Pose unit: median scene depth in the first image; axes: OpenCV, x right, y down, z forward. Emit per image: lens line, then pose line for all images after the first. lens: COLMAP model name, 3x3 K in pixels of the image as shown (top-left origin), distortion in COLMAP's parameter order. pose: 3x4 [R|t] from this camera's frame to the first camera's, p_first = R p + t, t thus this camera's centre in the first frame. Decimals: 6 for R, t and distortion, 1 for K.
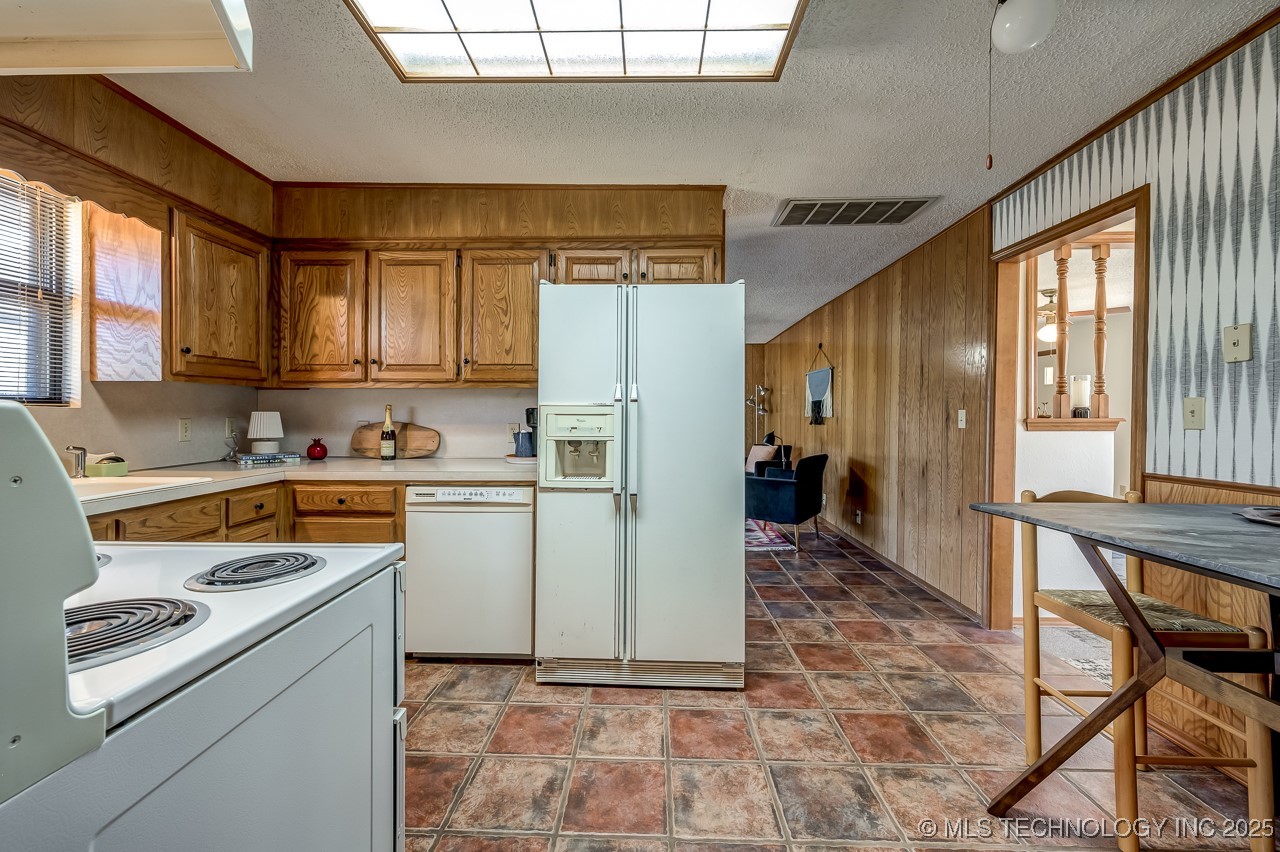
lens RADIAL K [[522.2, 0, 639.8], [0, 522.2, 414.7], [0, 0, 1]] dist [0.001902, 0.000123]
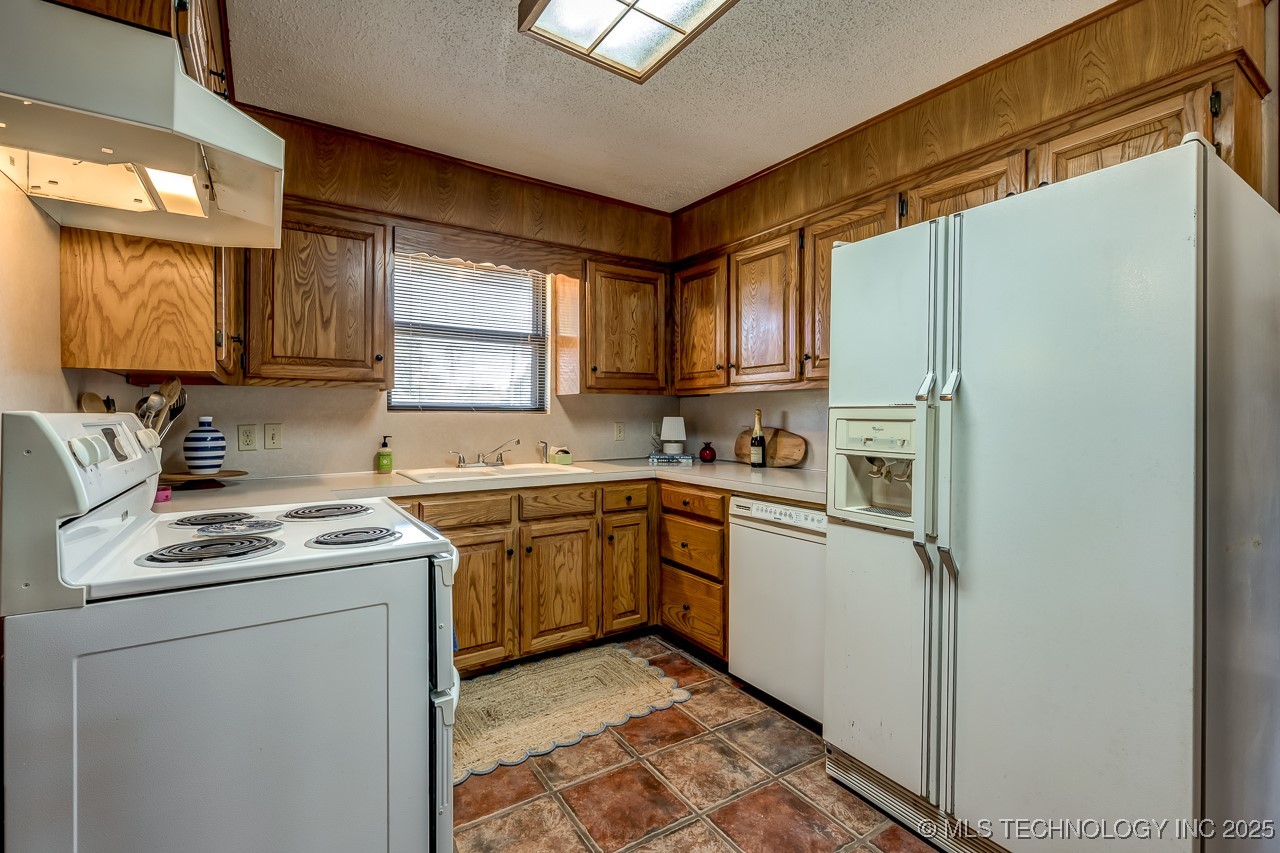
lens RADIAL K [[568.9, 0, 635.3], [0, 568.9, 413.7], [0, 0, 1]] dist [-0.002872, -0.000078]
pose [[0.564826, -0.006366, -0.825185, 0.318274], [-0.002883, 0.999949, -0.009688, -0.000612], [0.825205, 0.007851, 0.564779, 0.291036]]
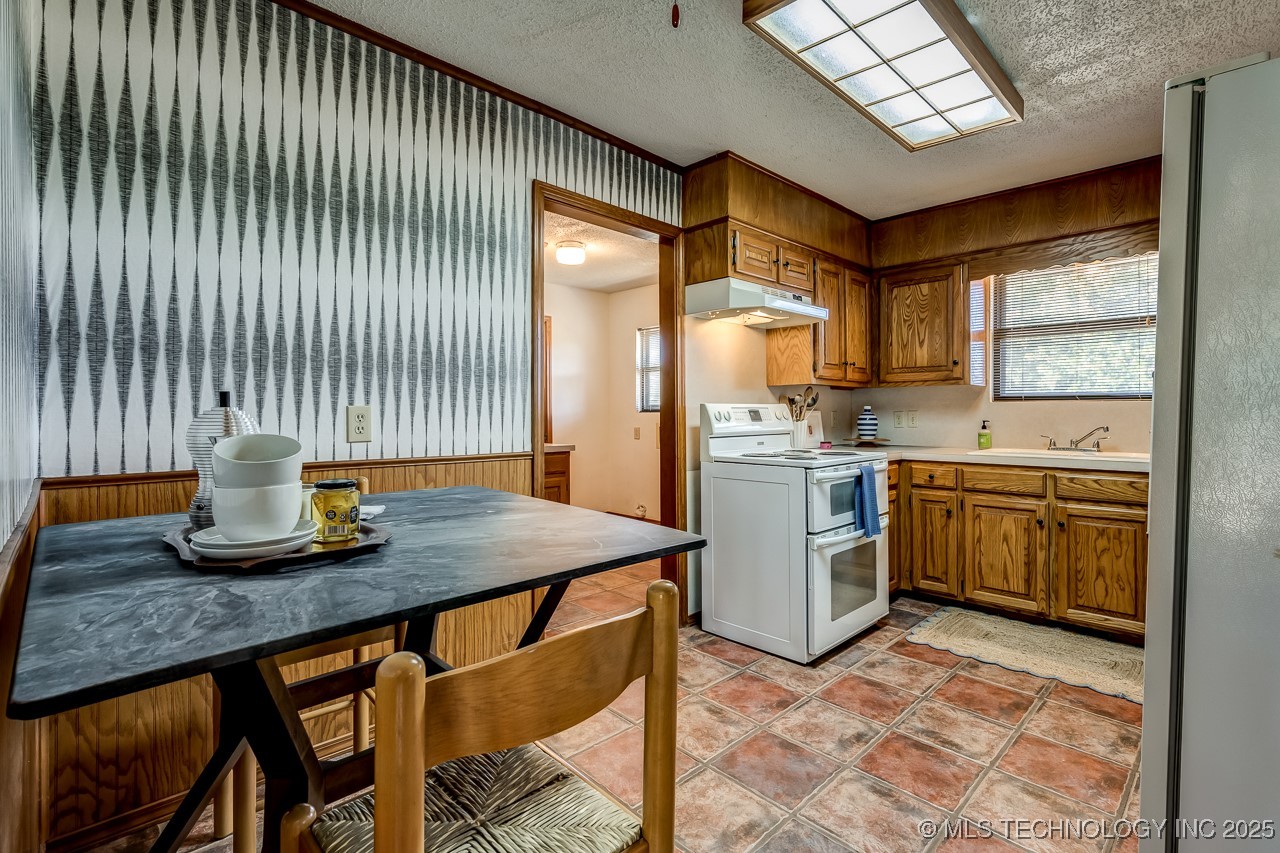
lens RADIAL K [[568.9, 0, 632.5], [0, 568.9, 419.4], [0, 0, 1]] dist [-0.002872, -0.000078]
pose [[-0.711114, 0.009268, -0.703016, 0.801799], [-0.003129, 0.999861, 0.016346, 0.011016], [0.703070, 0.013823, -0.710986, 0.969734]]
